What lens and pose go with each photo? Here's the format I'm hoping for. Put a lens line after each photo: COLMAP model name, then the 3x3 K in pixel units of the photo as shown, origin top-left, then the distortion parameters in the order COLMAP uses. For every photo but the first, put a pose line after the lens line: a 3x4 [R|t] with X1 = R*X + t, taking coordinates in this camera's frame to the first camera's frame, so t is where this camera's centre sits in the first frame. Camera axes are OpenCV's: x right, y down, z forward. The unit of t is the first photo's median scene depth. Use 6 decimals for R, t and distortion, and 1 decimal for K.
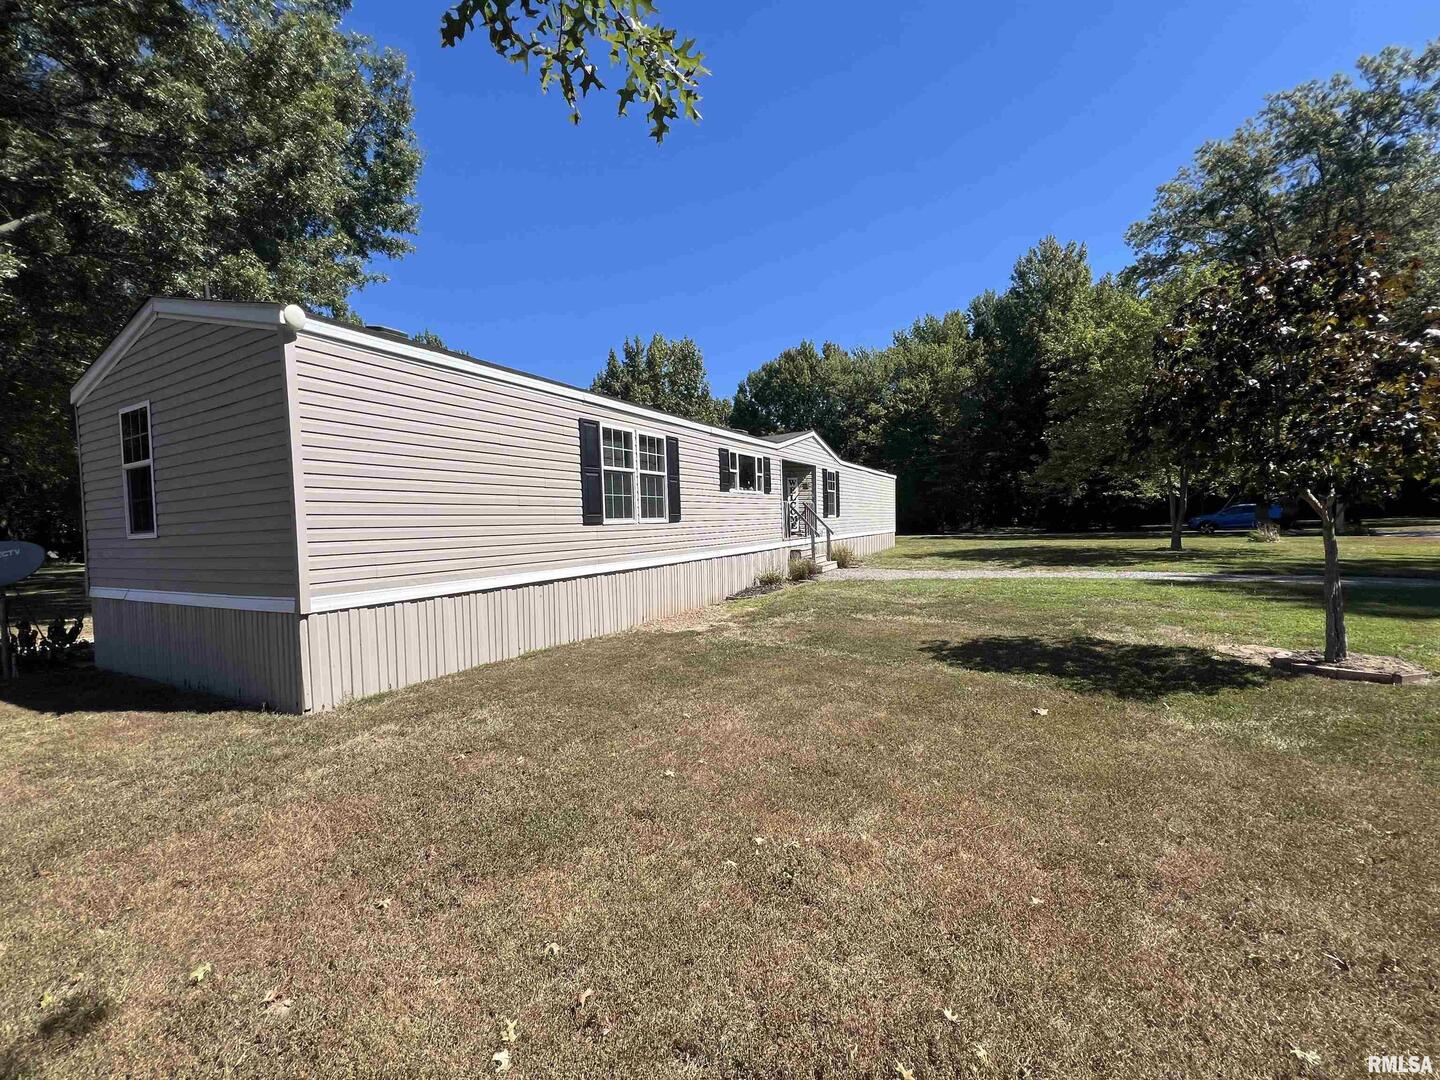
lens RADIAL K [[581.2, 0, 723.0], [0, 581.2, 542.1], [0, 0, 1]] dist [-0.000159, 0.000311]
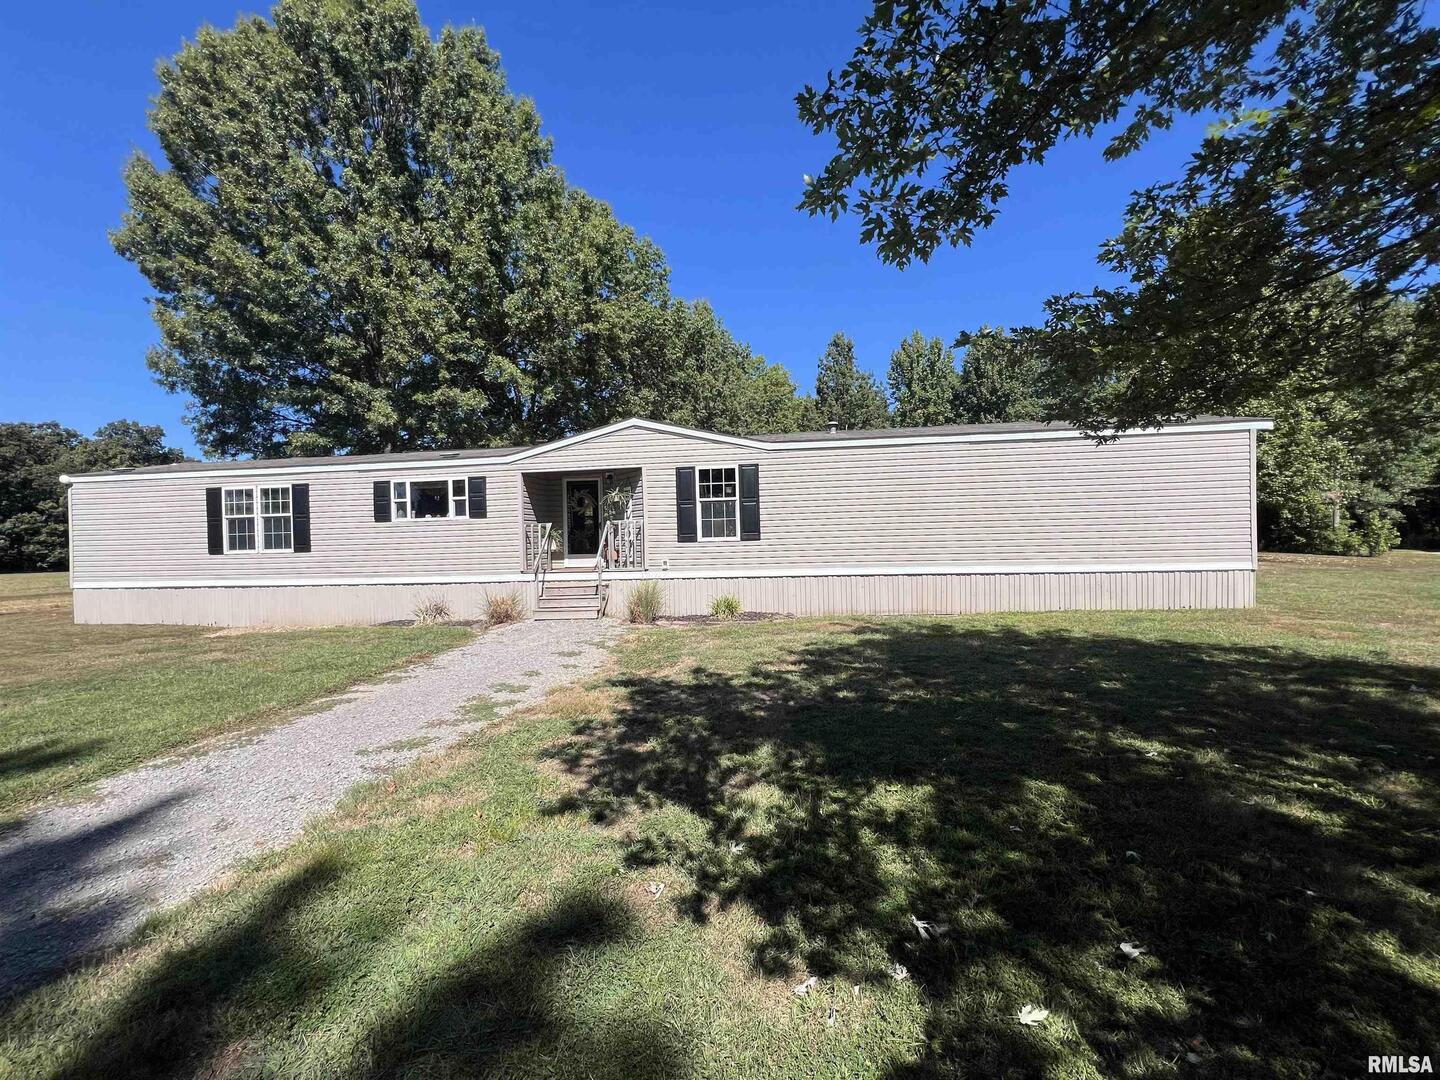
lens RADIAL K [[580.7, 0, 719.6], [0, 580.7, 541.8], [0, 0, 1]] dist [0.001473, -0.000317]
pose [[0.341910, 0.025007, -0.939400, 1.467988], [-0.019267, 0.999622, 0.019598, -0.104114], [0.939535, 0.011398, 0.342263, 1.498335]]
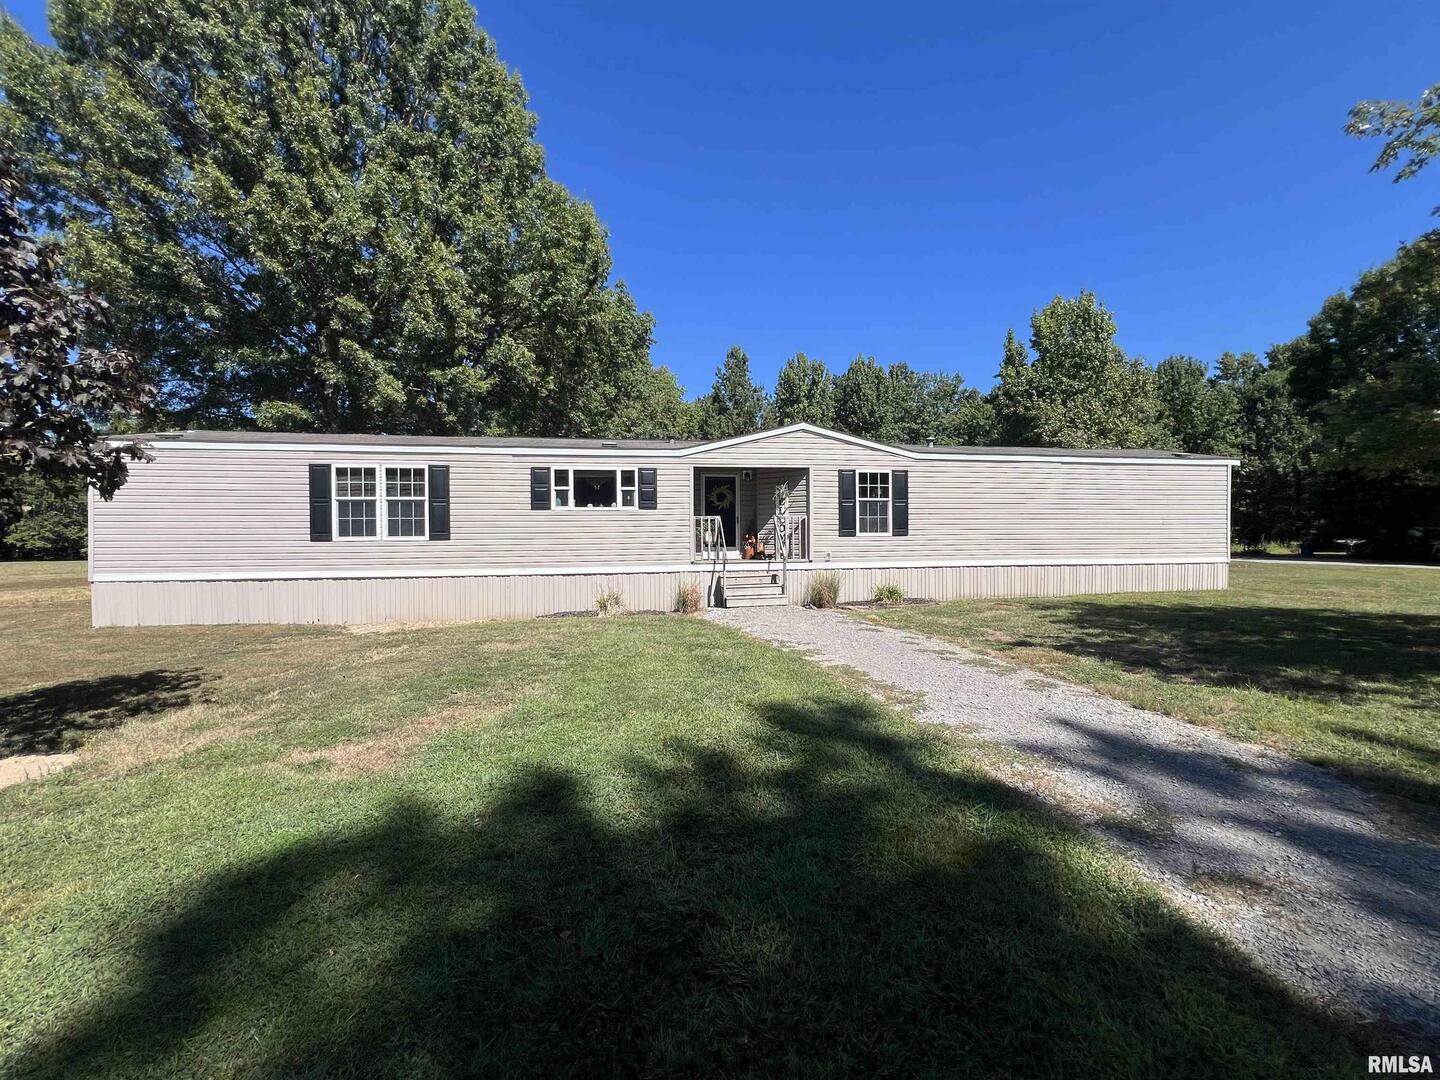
lens RADIAL K [[580.7, 0, 715.4], [0, 580.7, 545.0], [0, 0, 1]] dist [0.001473, -0.000317]
pose [[0.603425, 0.033794, -0.796703, 1.211888], [-0.039193, 0.999151, 0.012697, -0.064031], [0.796456, 0.023564, 0.604237, 0.790028]]
